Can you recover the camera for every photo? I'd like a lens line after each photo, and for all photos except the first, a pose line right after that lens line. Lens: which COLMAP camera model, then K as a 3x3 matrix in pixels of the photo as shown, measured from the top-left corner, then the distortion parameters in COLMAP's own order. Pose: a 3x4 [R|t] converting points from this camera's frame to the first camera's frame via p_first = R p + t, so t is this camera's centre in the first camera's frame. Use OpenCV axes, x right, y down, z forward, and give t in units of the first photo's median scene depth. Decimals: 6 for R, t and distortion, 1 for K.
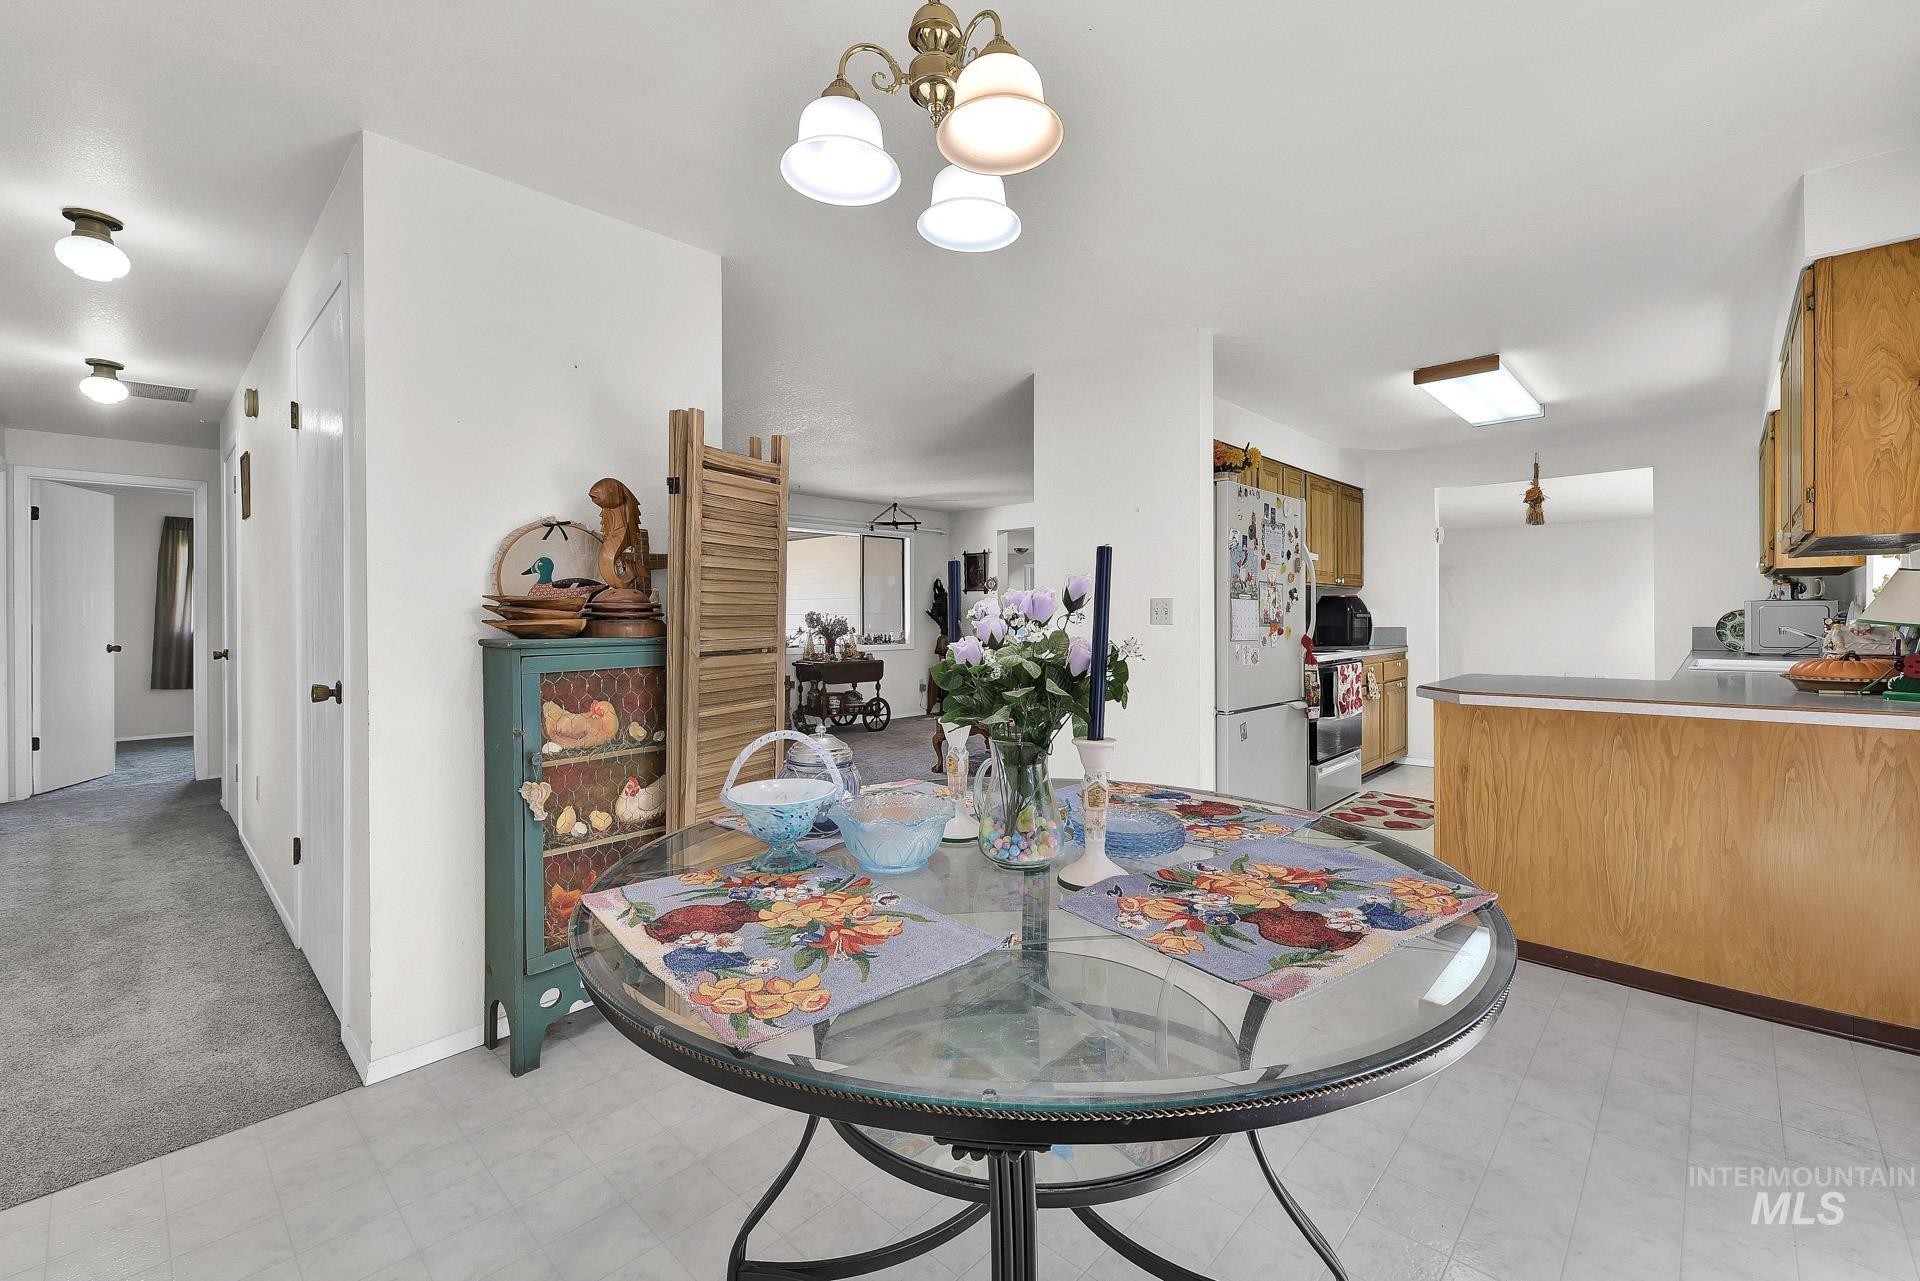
lens RADIAL K [[787.5, 0, 960.0], [0, 787.5, 640.5], [0, 0, 1]] dist [-0.001044, -0.000210]
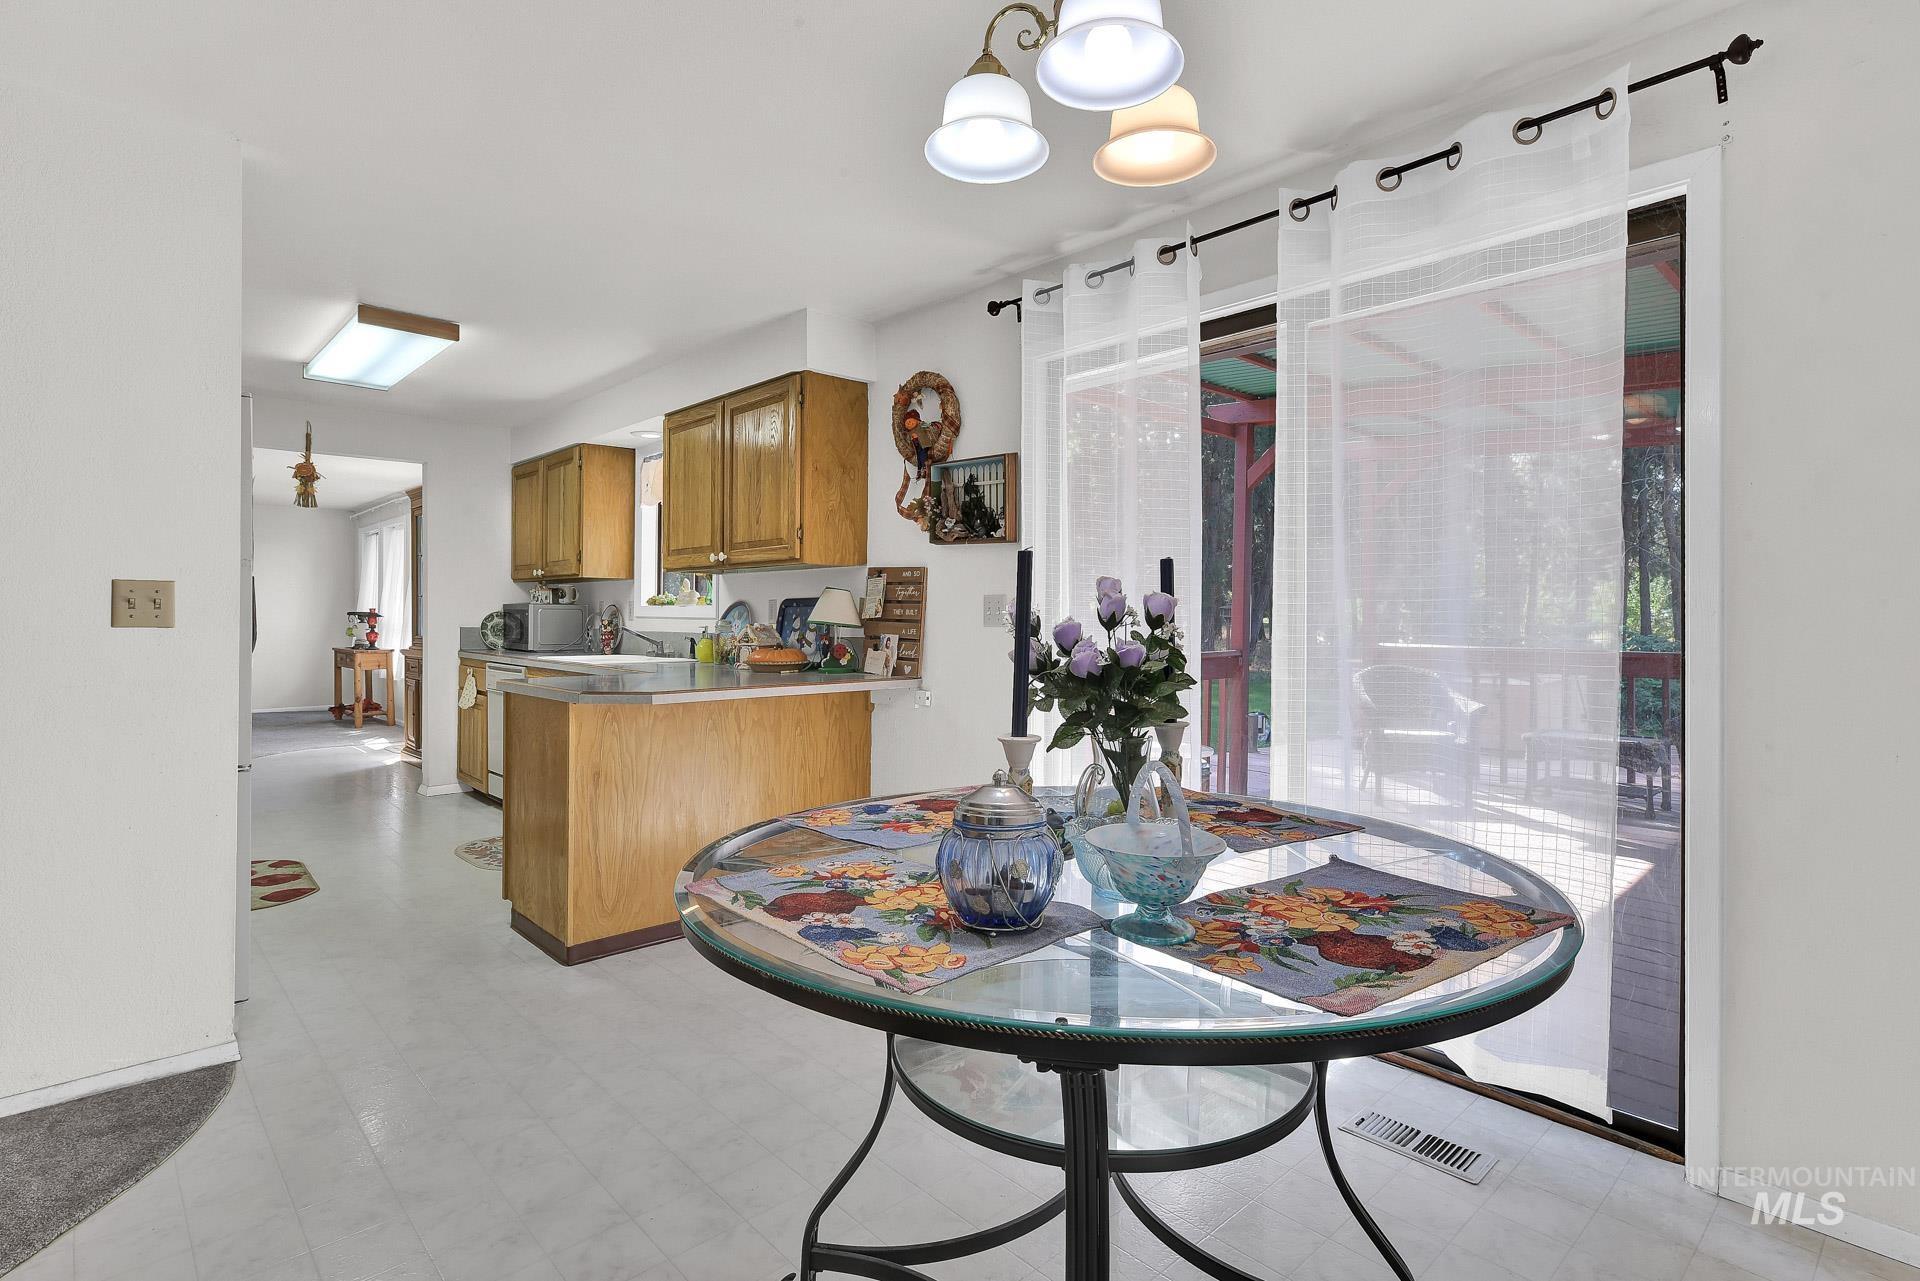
lens RADIAL K [[966.4, 0, 959.6], [0, 966.4, 632.7], [0, 0, 1]] dist [0.003541, 0.000317]
pose [[0.057931, -0.008766, 0.998282, -0.589011], [0.021608, 0.999738, 0.007525, -0.011948], [-0.998087, 0.021135, 0.058106, 0.560279]]
